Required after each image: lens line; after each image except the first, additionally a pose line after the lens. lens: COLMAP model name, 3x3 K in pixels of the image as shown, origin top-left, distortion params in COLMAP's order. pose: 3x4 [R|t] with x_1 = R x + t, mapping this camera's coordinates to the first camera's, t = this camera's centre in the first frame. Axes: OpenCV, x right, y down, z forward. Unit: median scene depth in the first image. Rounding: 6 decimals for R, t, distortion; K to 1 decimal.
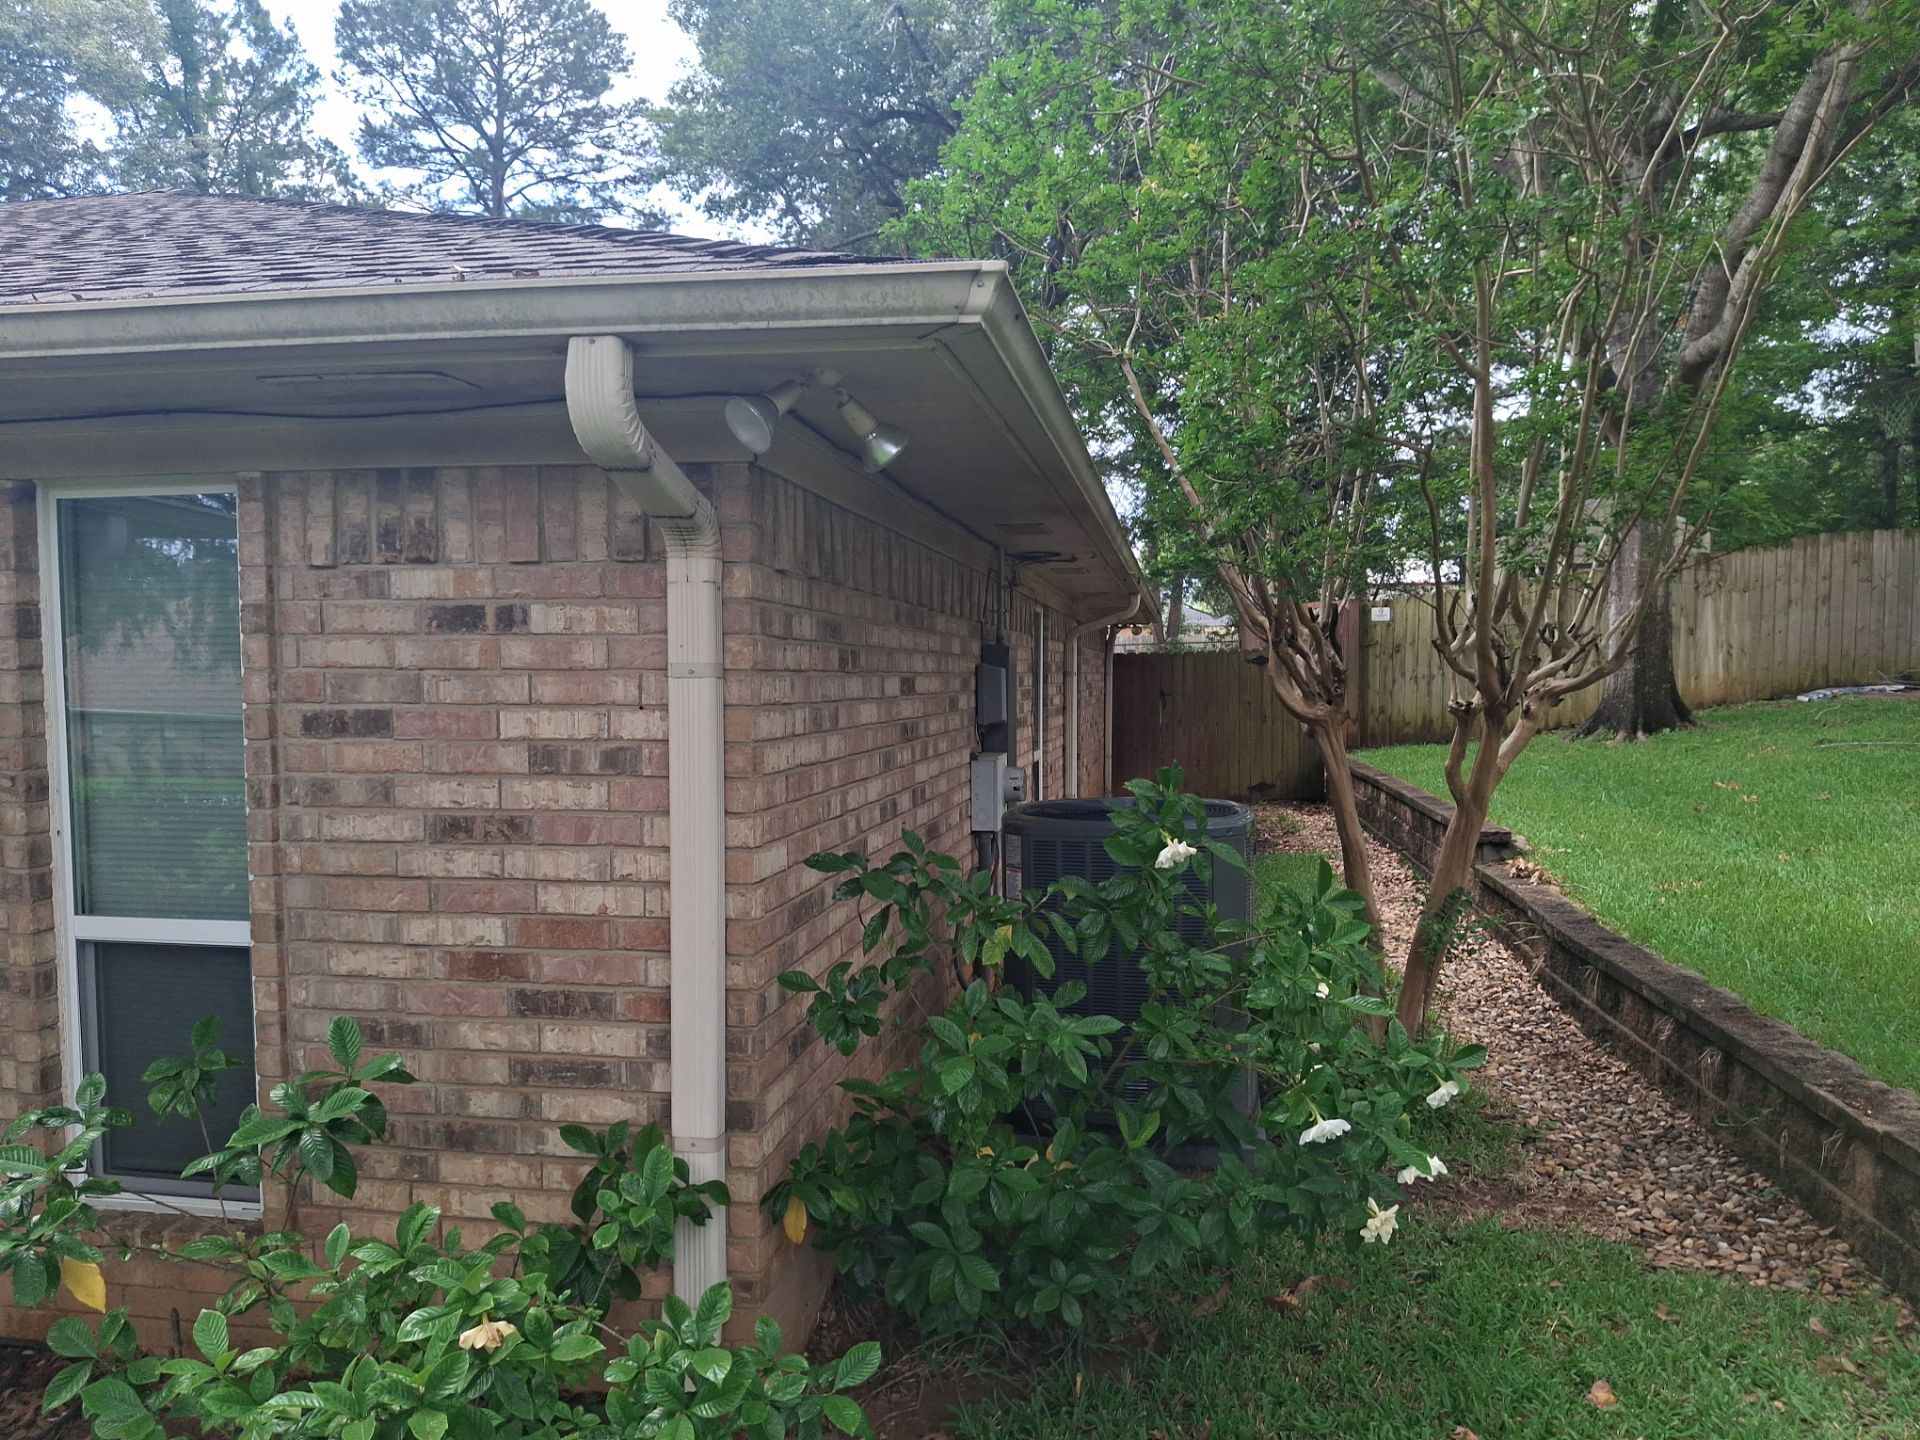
lens RADIAL K [[1394.5, 0, 956.5], [0, 1394.5, 753.4], [0, 0, 1]] dist [0.004194, -0.058614]
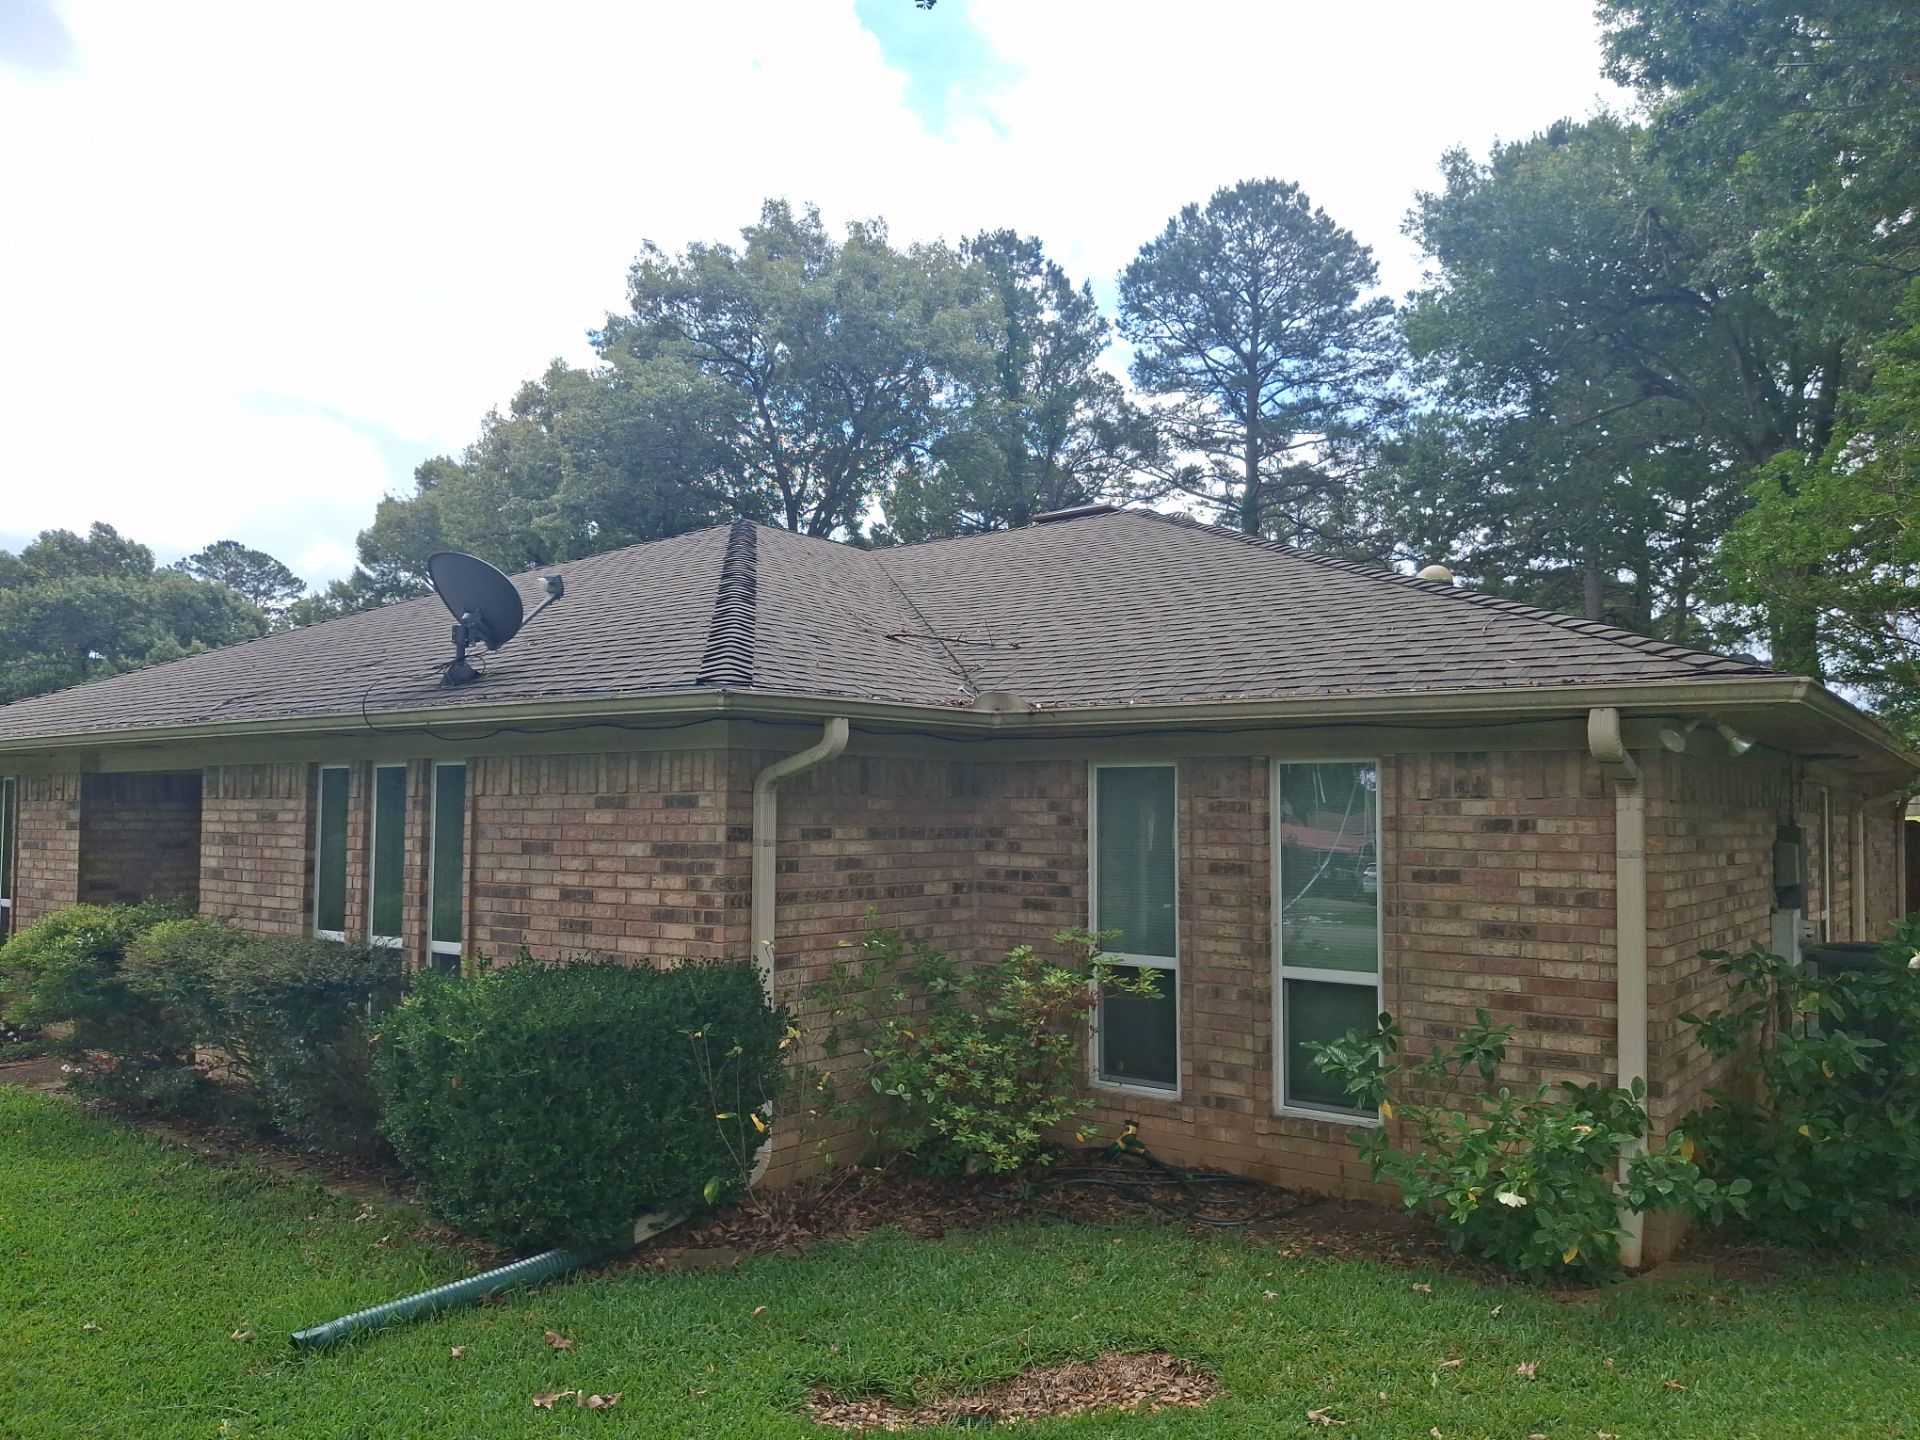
lens RADIAL K [[1394.5, 0, 956.5], [0, 1394.5, 753.4], [0, 0, 1]] dist [0.004194, -0.058614]
pose [[0.879246, -0.013660, -0.476172, -0.071883], [-0.037991, 0.994394, -0.098675, 0.023334], [0.474850, 0.104850, 0.873798, -0.961016]]
